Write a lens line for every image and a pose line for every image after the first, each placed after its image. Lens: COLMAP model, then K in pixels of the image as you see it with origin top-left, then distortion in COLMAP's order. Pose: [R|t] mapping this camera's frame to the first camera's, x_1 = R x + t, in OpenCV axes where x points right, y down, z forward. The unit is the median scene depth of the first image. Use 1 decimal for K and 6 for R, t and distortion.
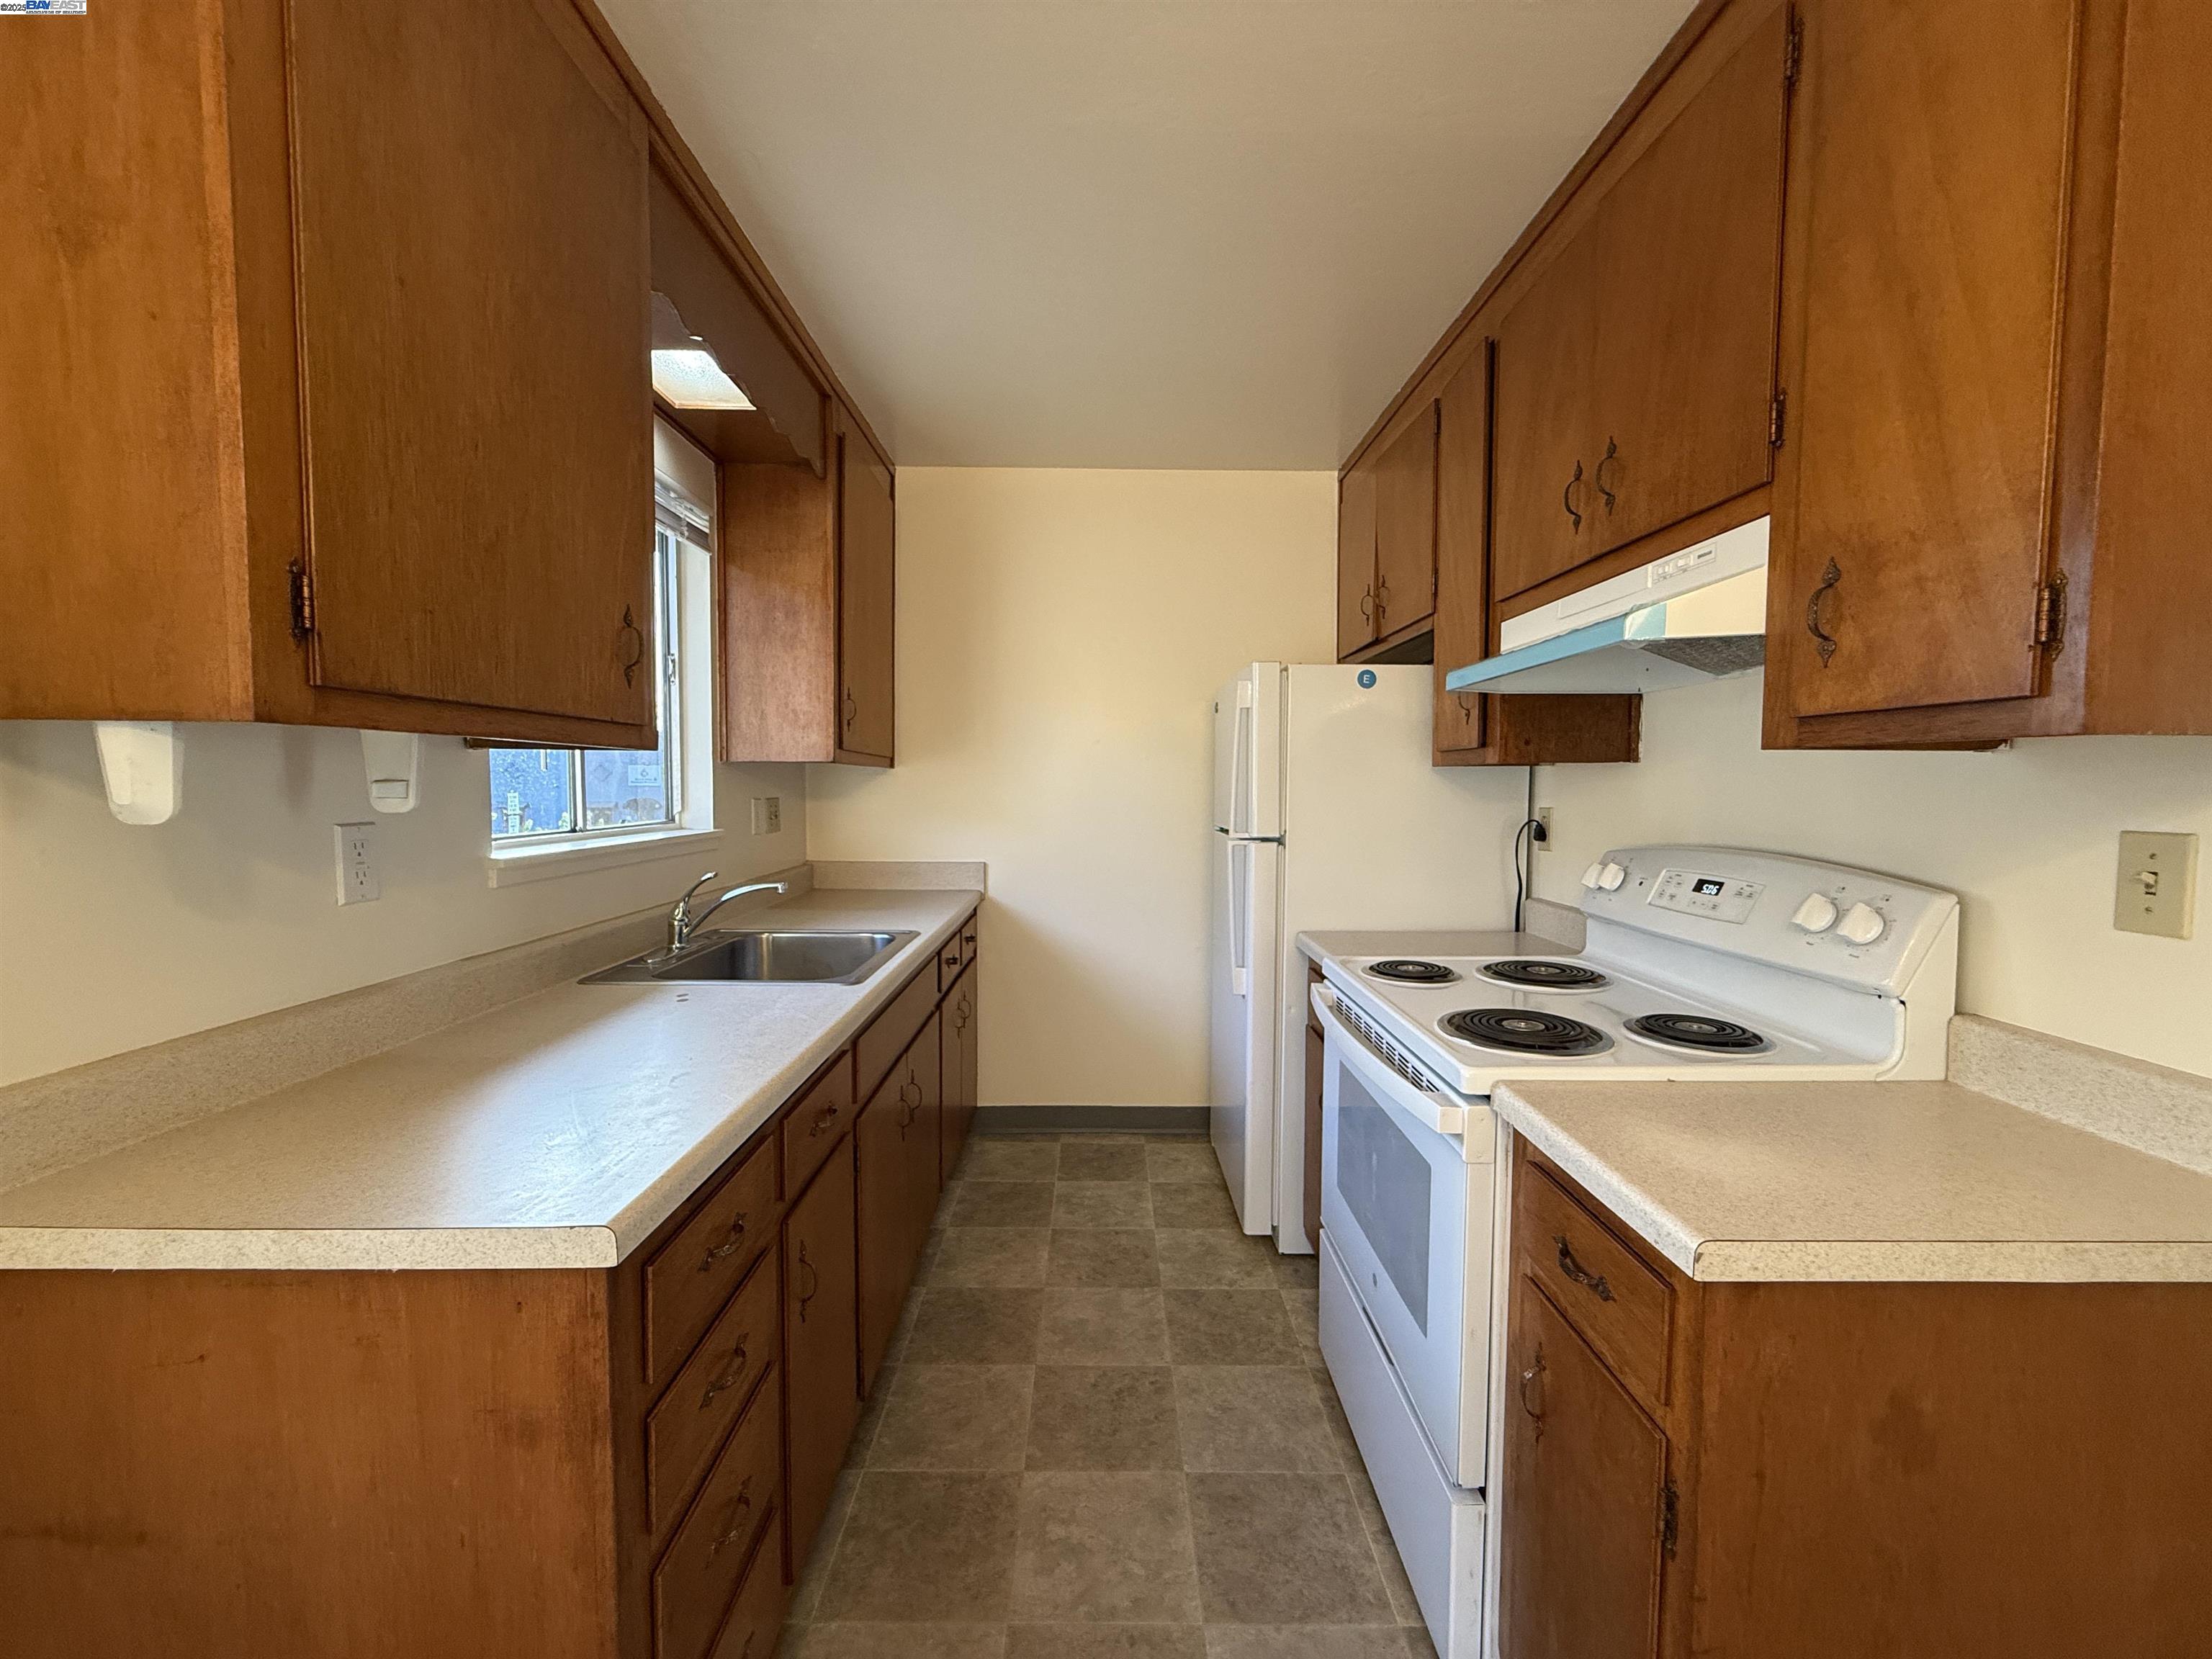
lens RADIAL K [[883.0, 0, 1107.5], [0, 883.0, 831.7], [0, 0, 1]] dist [-0.001407, -0.000038]
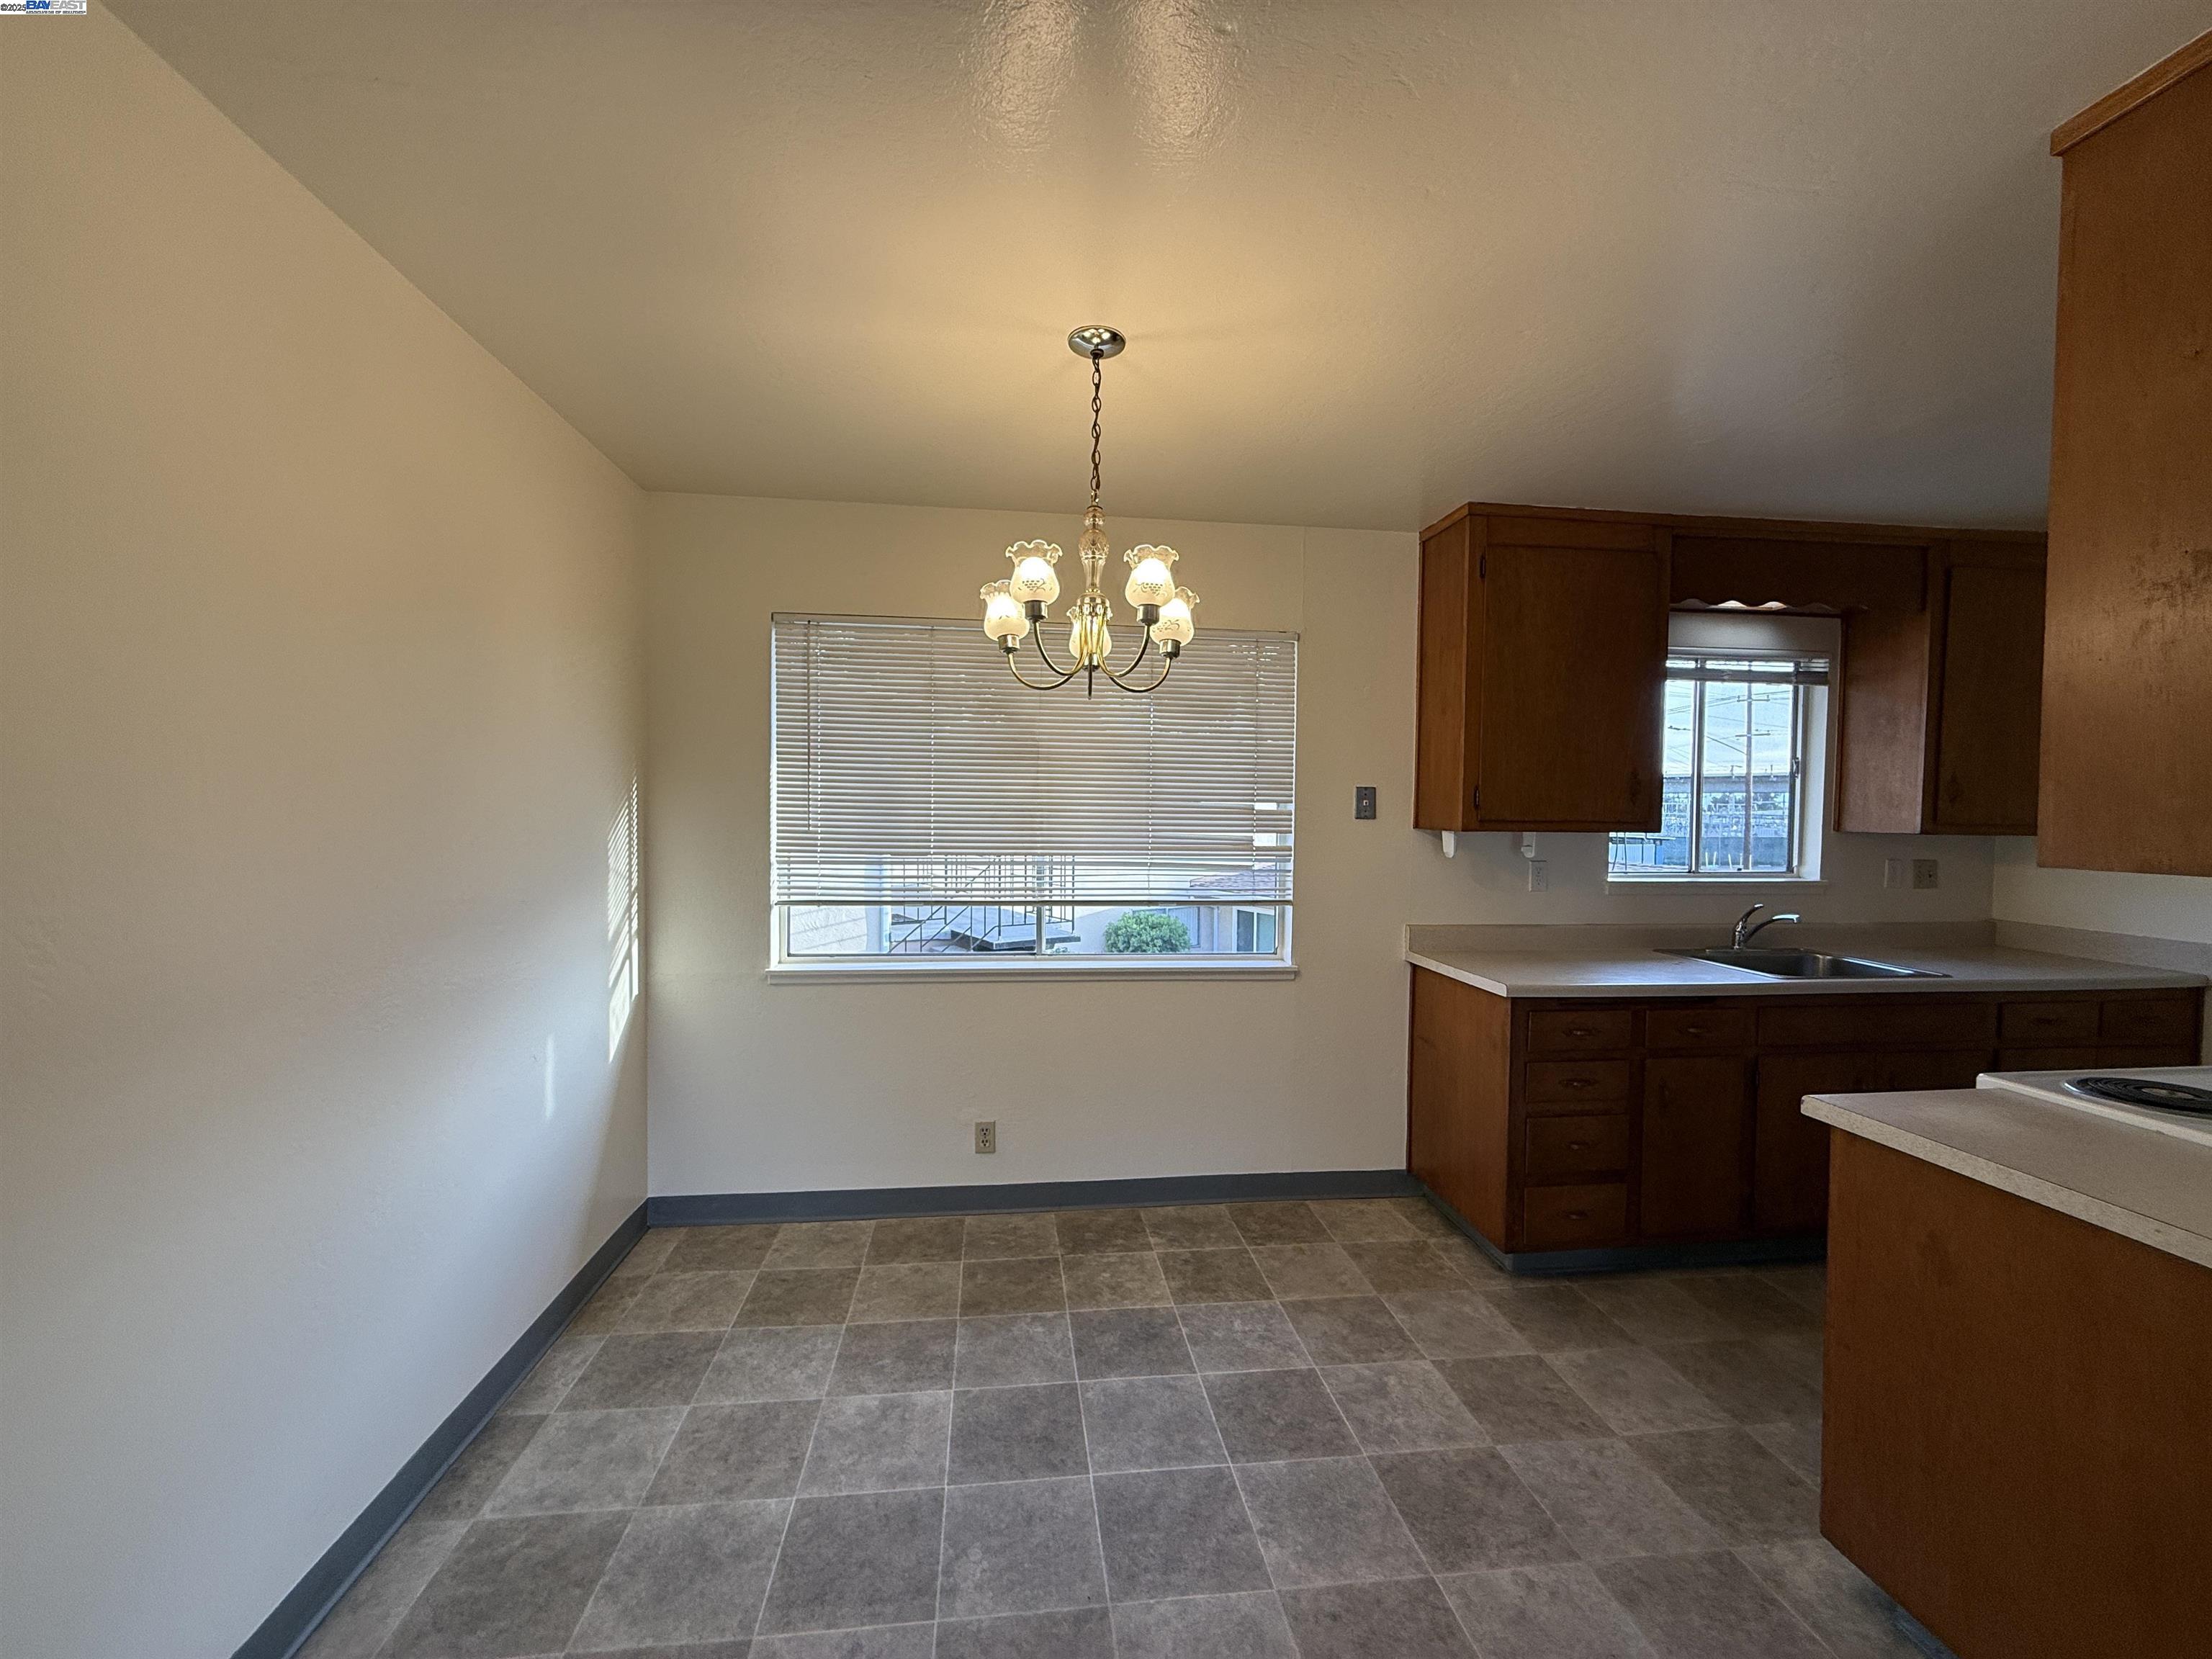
lens RADIAL K [[883.0, 0, 1097.6], [0, 883.0, 836.2], [0, 0, 1]] dist [-0.001407, -0.000038]
pose [[0.109365, 0.027377, -0.993625, 1.643435], [-0.064244, 0.997725, 0.020419, -0.053253], [0.991923, 0.061602, 0.110875, -0.602328]]
